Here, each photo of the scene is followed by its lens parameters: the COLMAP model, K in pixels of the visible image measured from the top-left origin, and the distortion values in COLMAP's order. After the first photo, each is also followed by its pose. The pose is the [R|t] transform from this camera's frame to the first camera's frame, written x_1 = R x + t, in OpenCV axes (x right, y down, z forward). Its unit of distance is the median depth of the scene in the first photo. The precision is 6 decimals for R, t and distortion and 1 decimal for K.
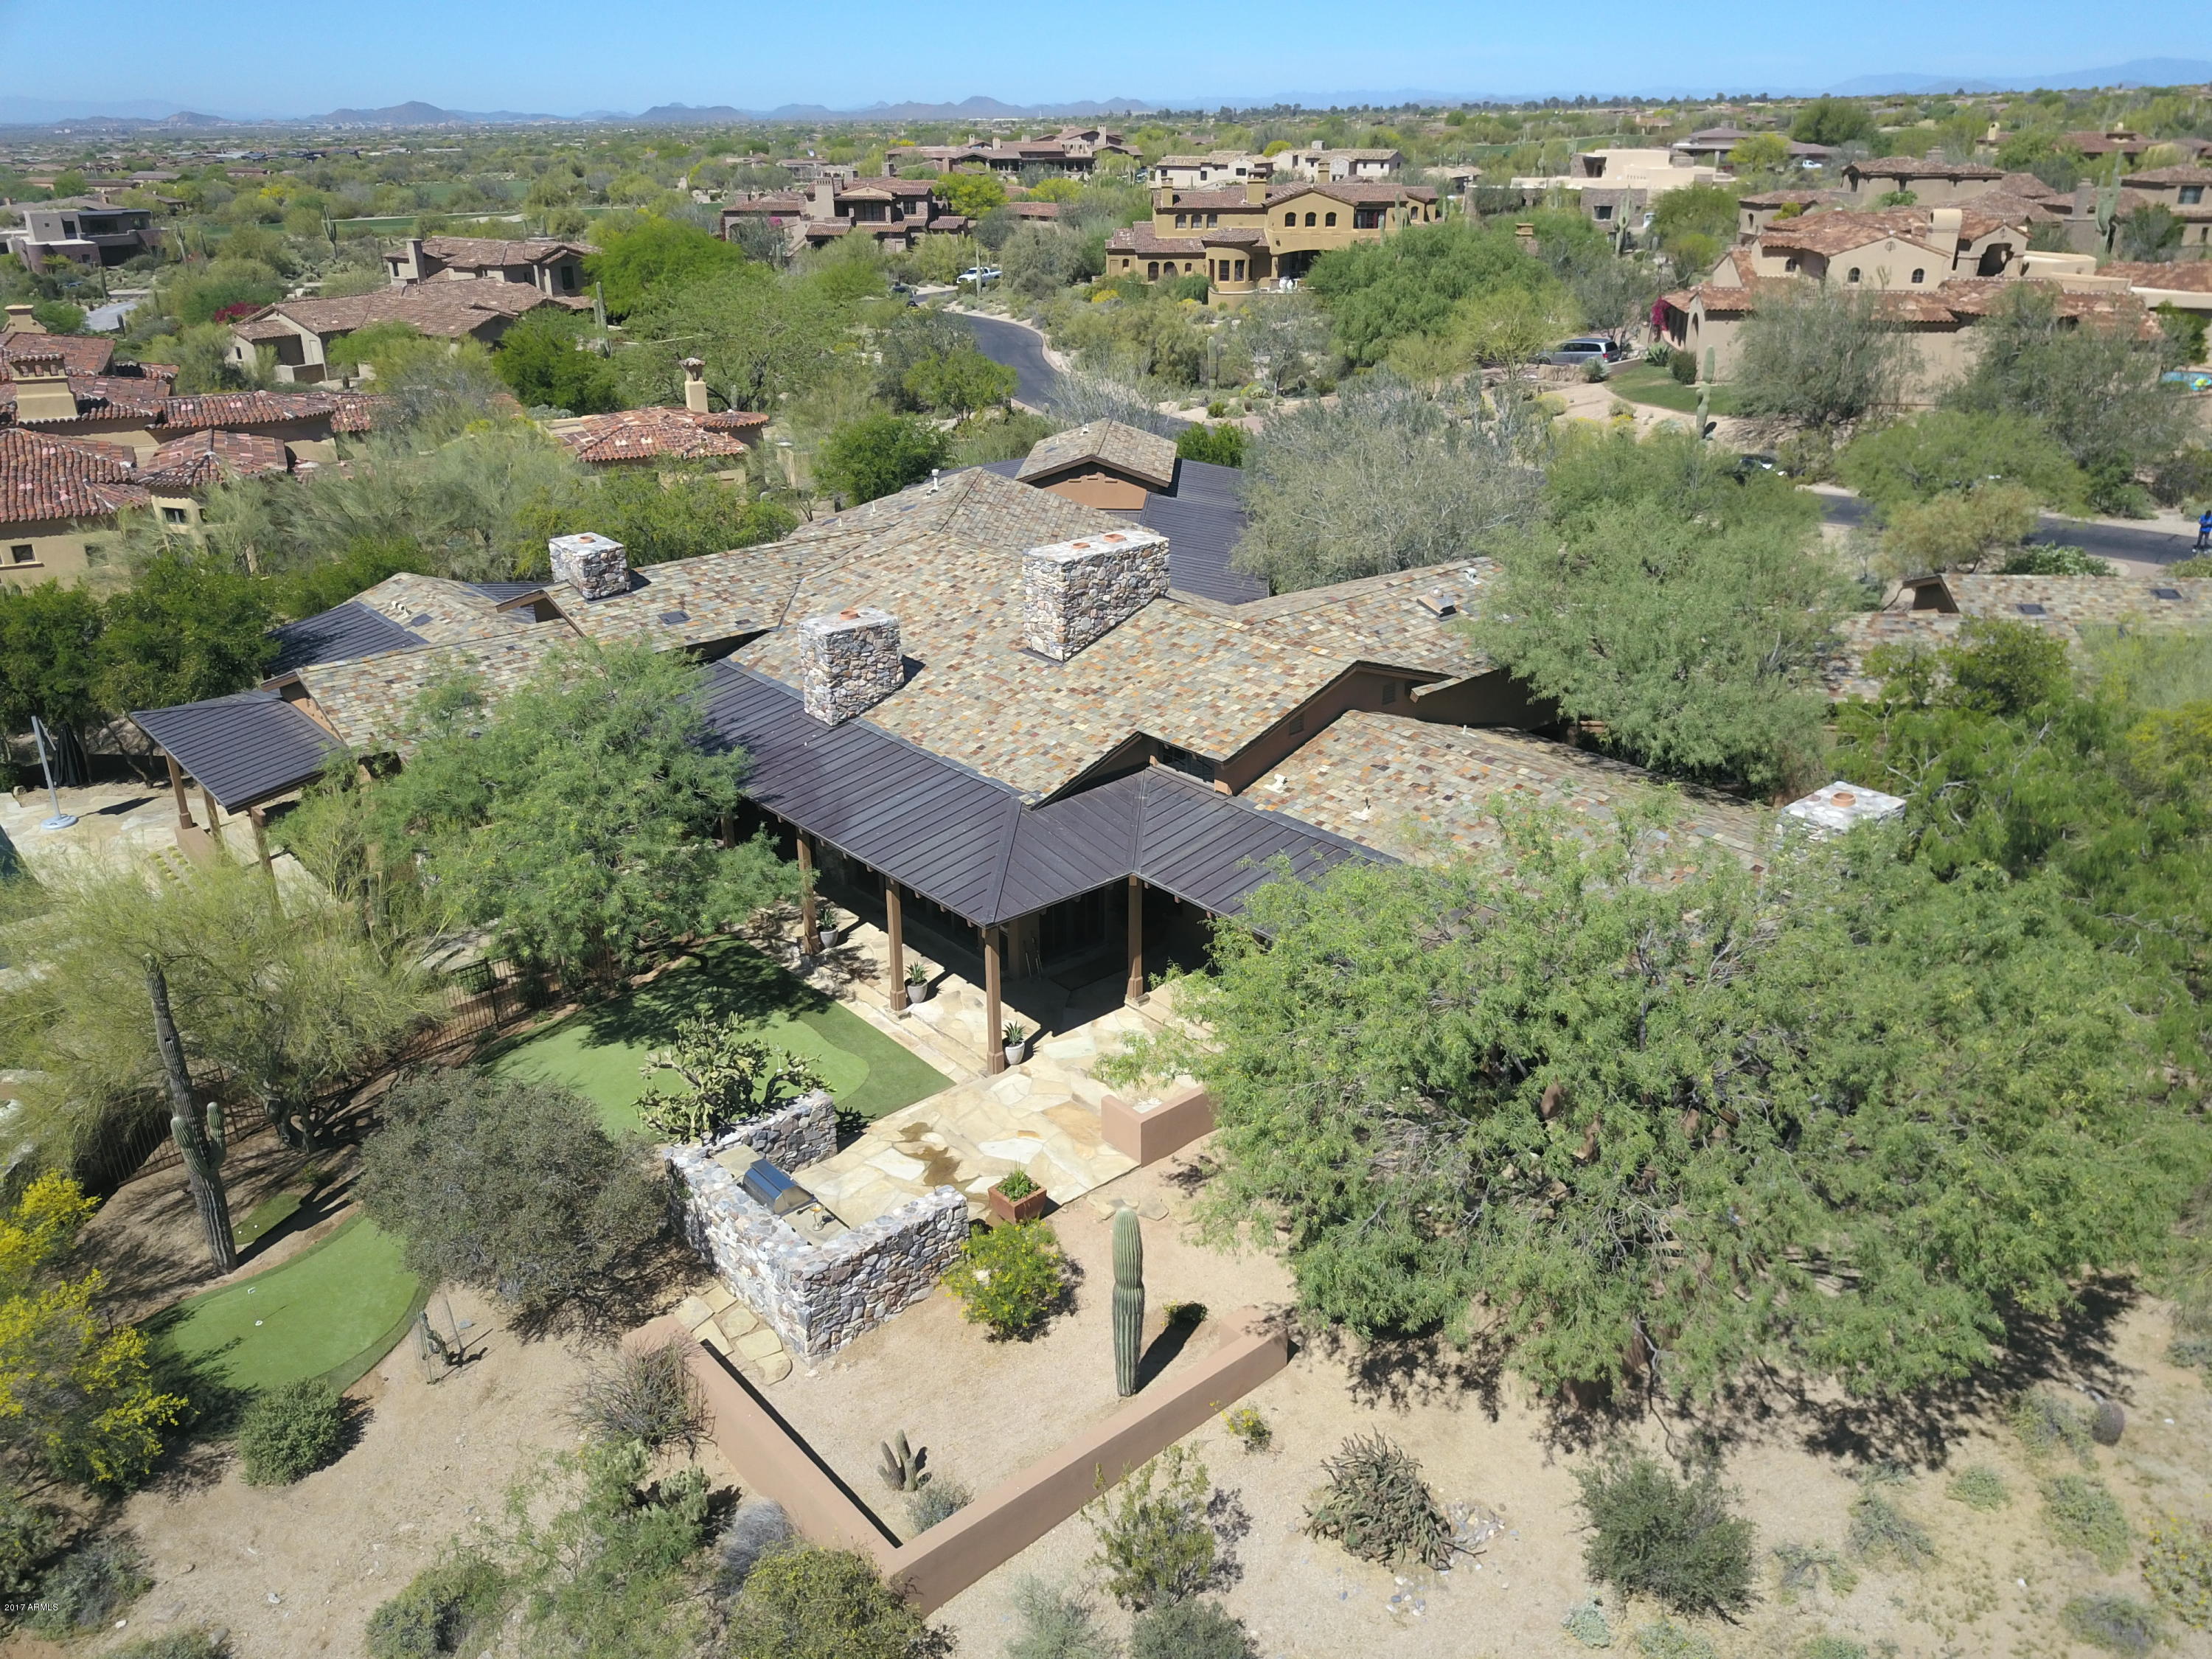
lens RADIAL K [[1643.6, 0, 1109.0], [0, 1643.6, 821.7], [0, 0, 1]] dist [-0.004458, -0.002083]
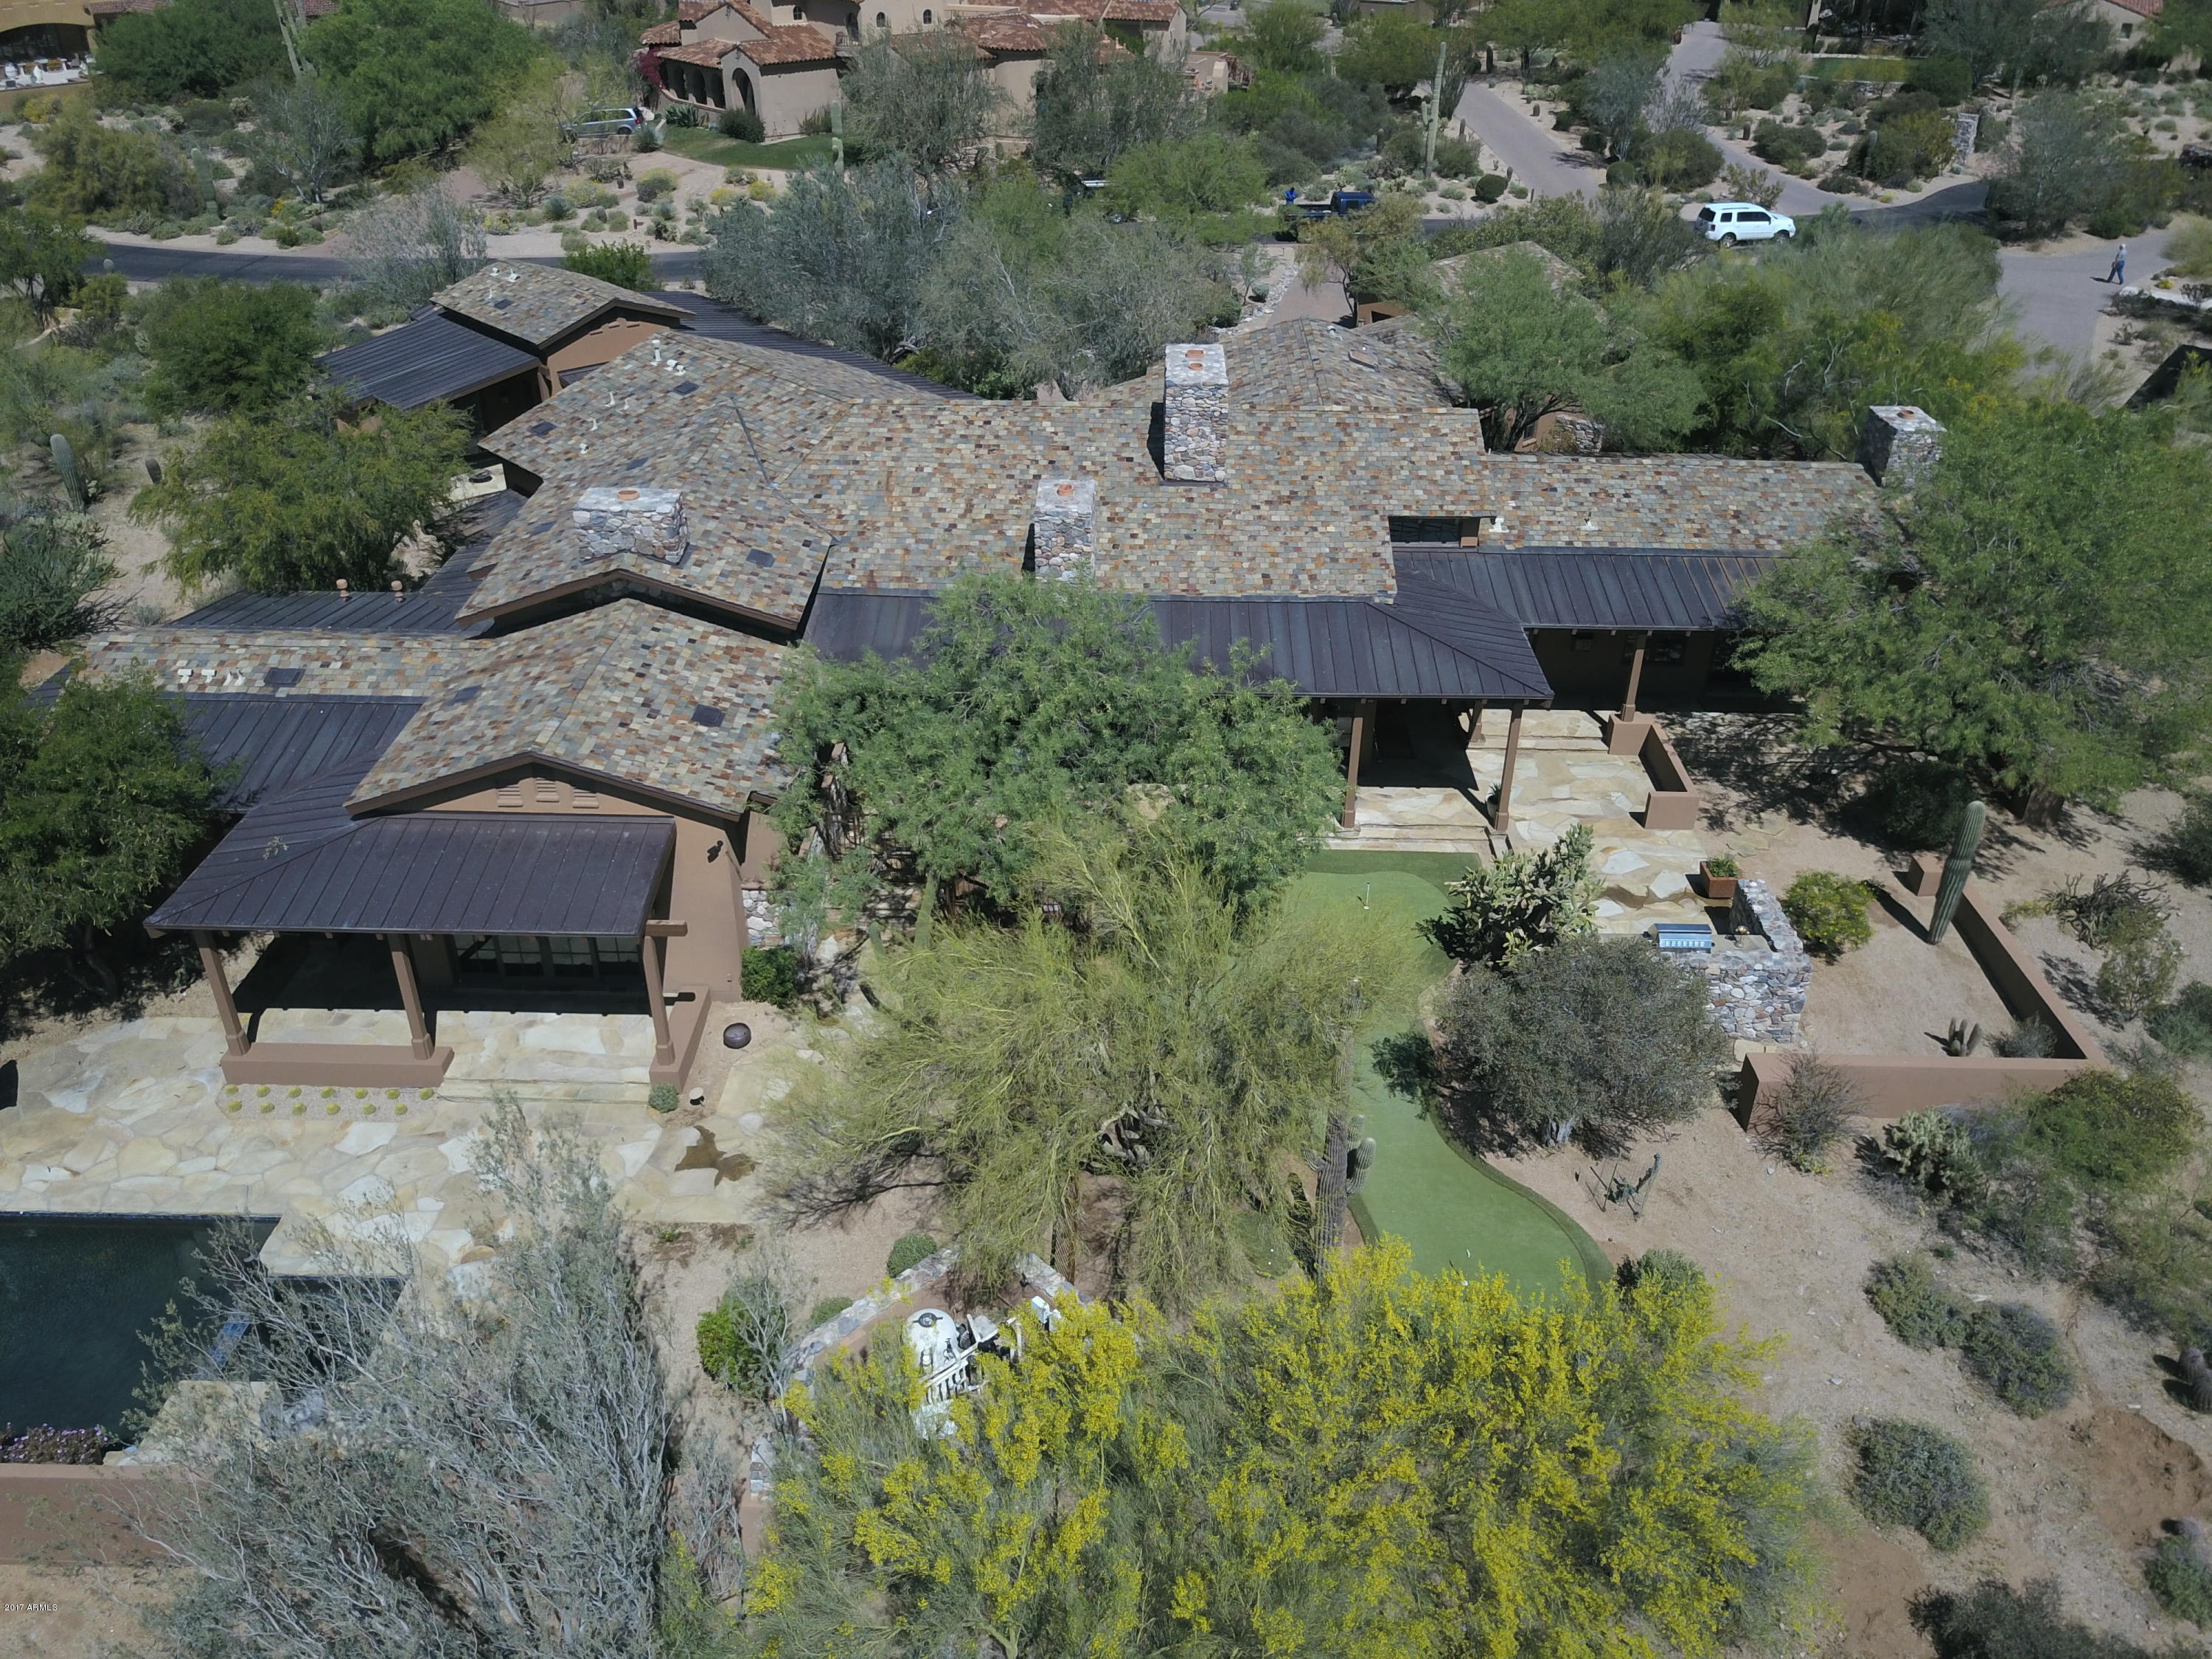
lens RADIAL K [[1643.6, 0, 1108.1], [0, 1643.6, 837.2], [0, 0, 1]] dist [-0.004458, -0.002083]
pose [[0.679560, -0.377792, 0.628865, -0.893733], [0.281275, 0.925875, 0.252271, -0.188888], [-0.677556, 0.005451, 0.735451, 0.320557]]
